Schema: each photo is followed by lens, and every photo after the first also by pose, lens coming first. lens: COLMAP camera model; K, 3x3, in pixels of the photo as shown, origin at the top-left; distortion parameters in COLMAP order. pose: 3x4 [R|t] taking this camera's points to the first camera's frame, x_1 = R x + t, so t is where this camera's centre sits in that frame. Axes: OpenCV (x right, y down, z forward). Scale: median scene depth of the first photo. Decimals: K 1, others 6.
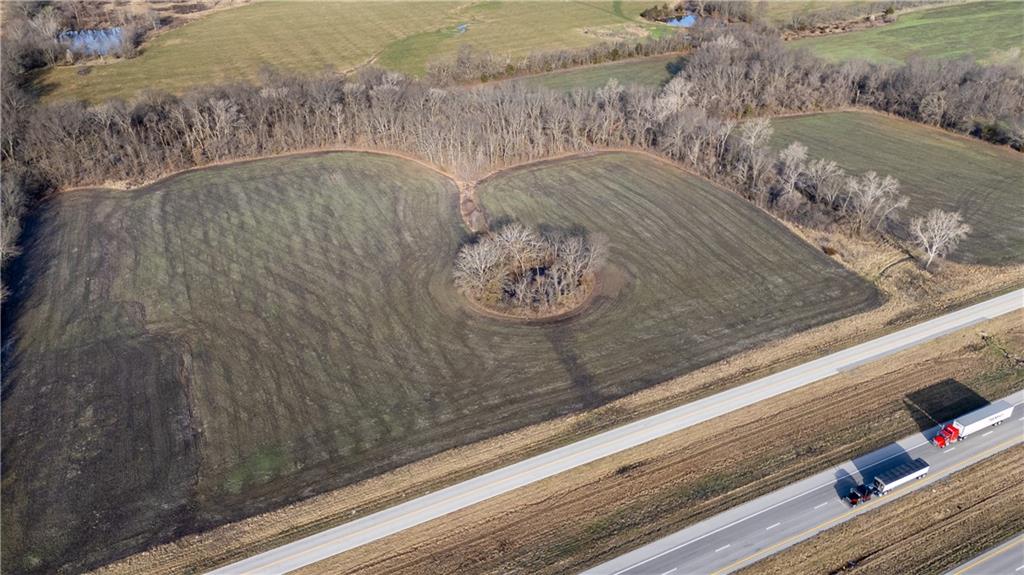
lens RADIAL K [[755.5, 0, 512.0], [0, 755.5, 287.5], [0, 0, 1]] dist [0.086092, -0.064599]
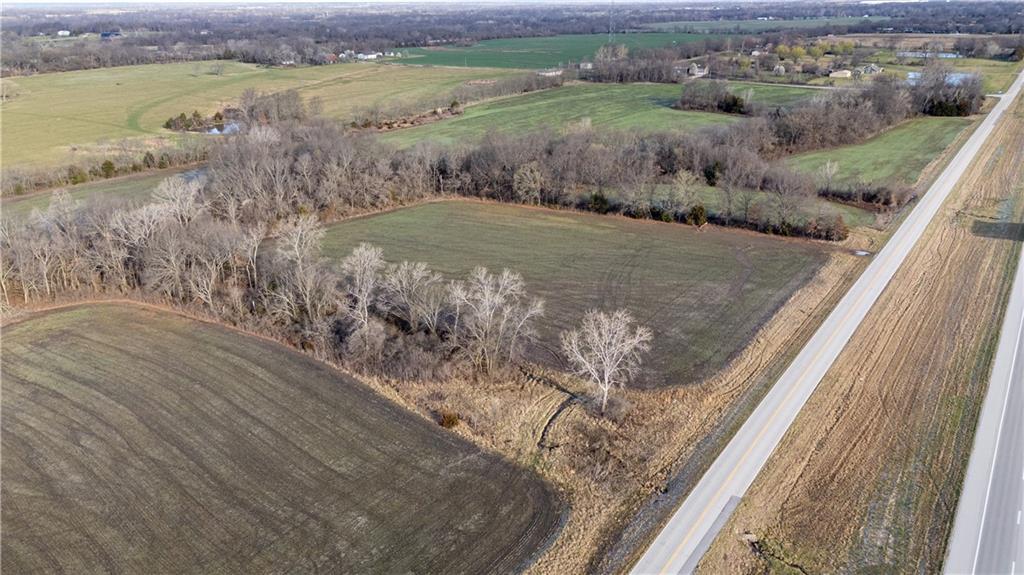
lens RADIAL K [[747.5, 0, 512.0], [0, 747.5, 287.5], [0, 0, 1]] dist [0.084184, -0.089536]
pose [[0.875088, -0.174183, 0.451532, 0.206517], [0.249123, 0.962008, -0.111706, -0.059351], [-0.414920, 0.210240, 0.885234, 0.438449]]
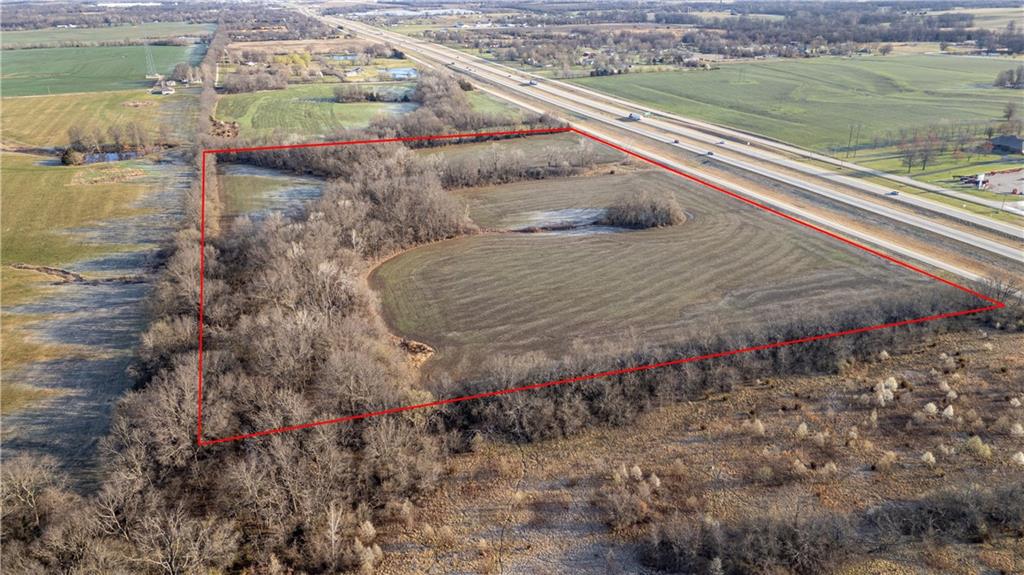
lens RADIAL K [[747.5, 0, 512.0], [0, 747.5, 287.5], [0, 0, 1]] dist [0.084184, -0.089536]
pose [[0.115152, -0.366699, 0.923186, -1.375983], [0.515621, 0.816423, 0.259976, -0.398373], [-0.849043, 0.446077, 0.283090, 0.706941]]
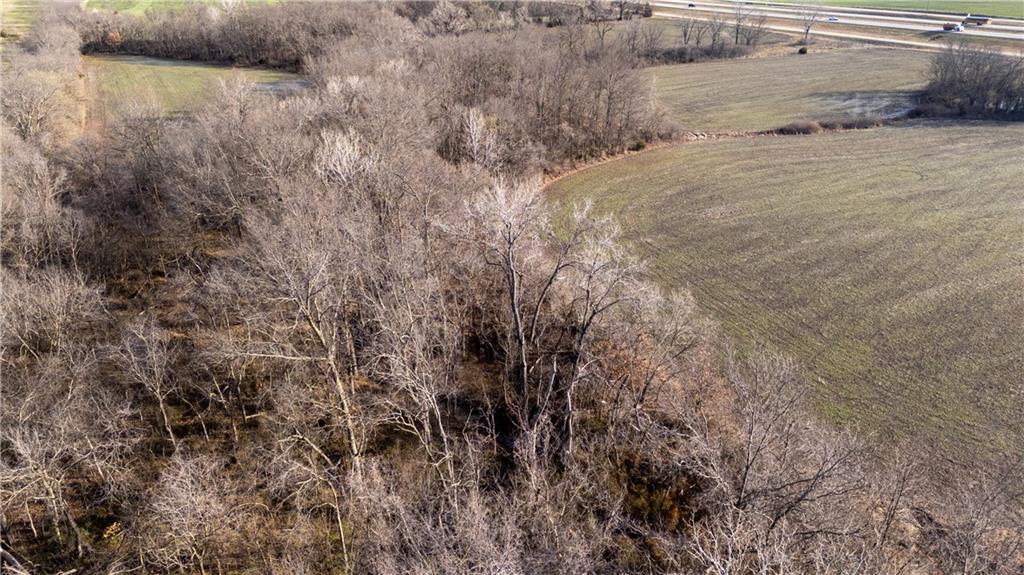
lens RADIAL K [[747.5, 0, 512.0], [0, 747.5, 287.5], [0, 0, 1]] dist [0.084184, -0.089536]
pose [[-0.000874, -0.405880, 0.913926, -0.698832], [0.514949, 0.783254, 0.348340, -0.349386], [-0.857220, 0.470930, 0.208323, 1.154177]]
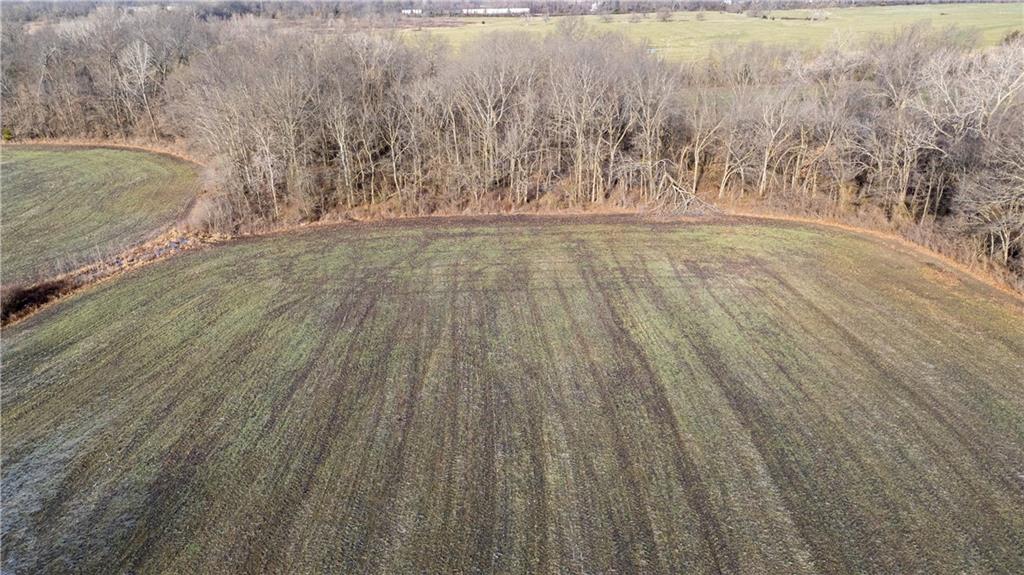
lens RADIAL K [[747.5, 0, 512.0], [0, 747.5, 287.5], [0, 0, 1]] dist [0.084184, -0.089536]
pose [[0.907013, 0.153891, -0.391976, 0.191725], [-0.211489, 0.971395, -0.108002, -0.124713], [0.364143, 0.180858, 0.913614, 0.854434]]
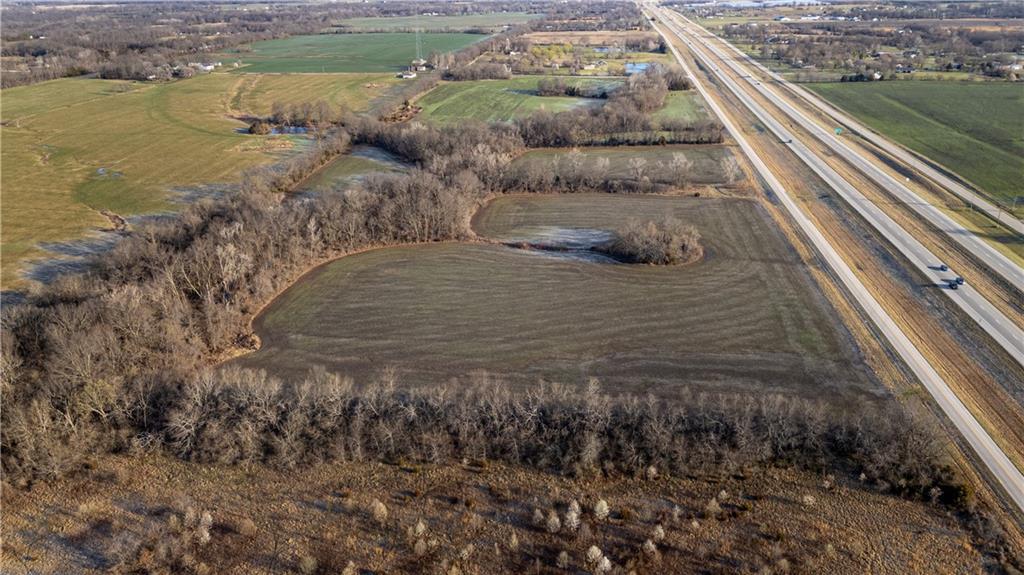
lens RADIAL K [[747.5, 0, 512.0], [0, 747.5, 287.5], [0, 0, 1]] dist [0.084184, -0.089536]
pose [[0.547282, -0.316866, 0.774647, -1.081088], [0.432524, 0.899464, 0.062347, -0.129789], [-0.716523, 0.300933, 0.629313, 0.248201]]
